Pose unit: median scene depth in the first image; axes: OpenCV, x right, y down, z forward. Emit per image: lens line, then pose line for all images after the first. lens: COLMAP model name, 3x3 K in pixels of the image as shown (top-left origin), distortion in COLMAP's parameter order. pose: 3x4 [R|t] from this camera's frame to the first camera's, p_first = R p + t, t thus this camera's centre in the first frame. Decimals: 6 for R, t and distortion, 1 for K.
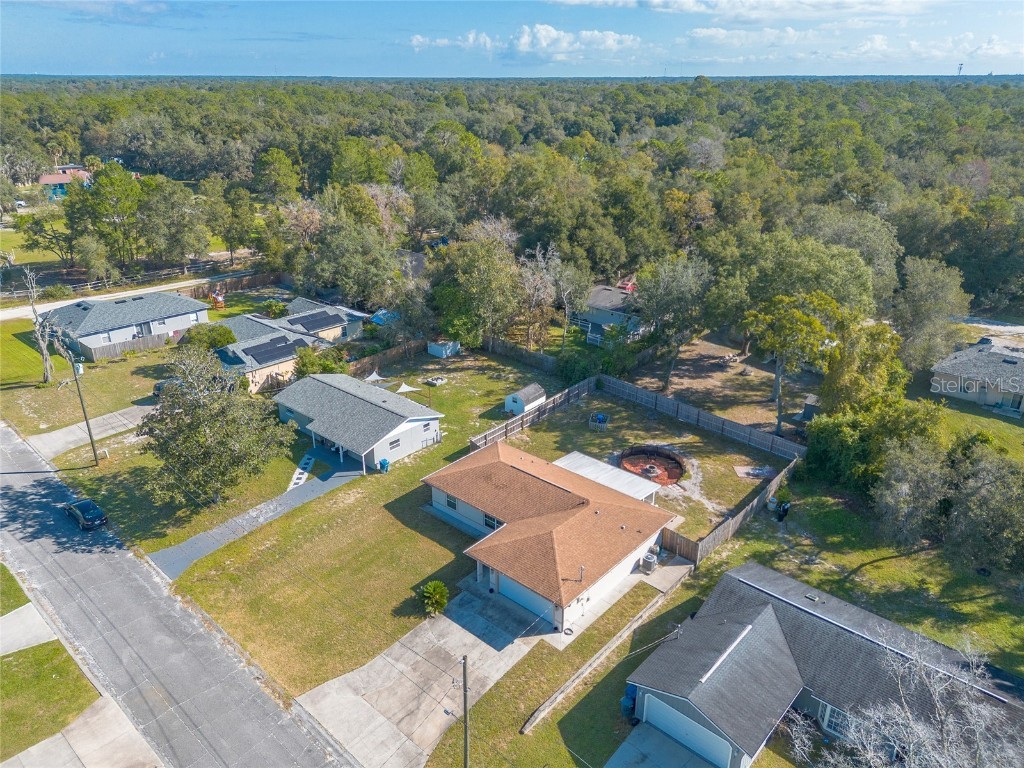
lens RADIAL K [[749.1, 0, 517.9], [0, 749.1, 342.8], [0, 0, 1]] dist [0.065413, -0.004123]
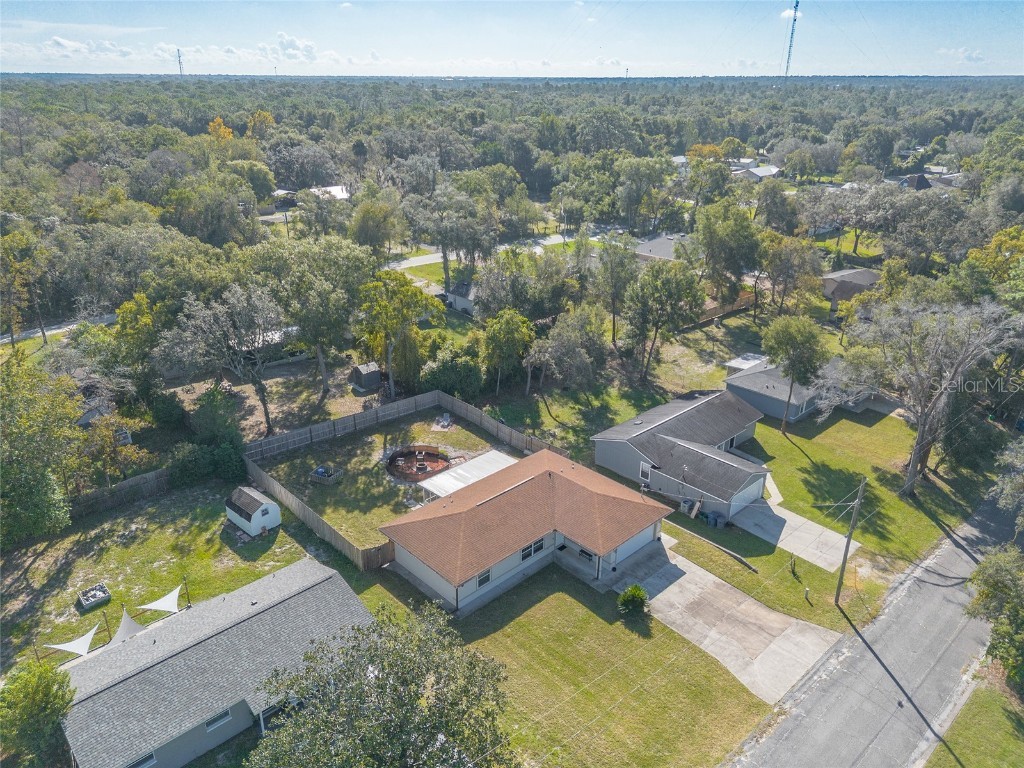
lens RADIAL K [[717.8, 0, 508.2], [0, 717.8, 385.8], [0, 0, 1]] dist [0.092205, -0.104143]
pose [[0.092016, -0.392002, 0.915351, -0.778987], [0.331178, 0.878968, 0.343129, -0.266354], [-0.939071, 0.271570, 0.210701, 0.751351]]
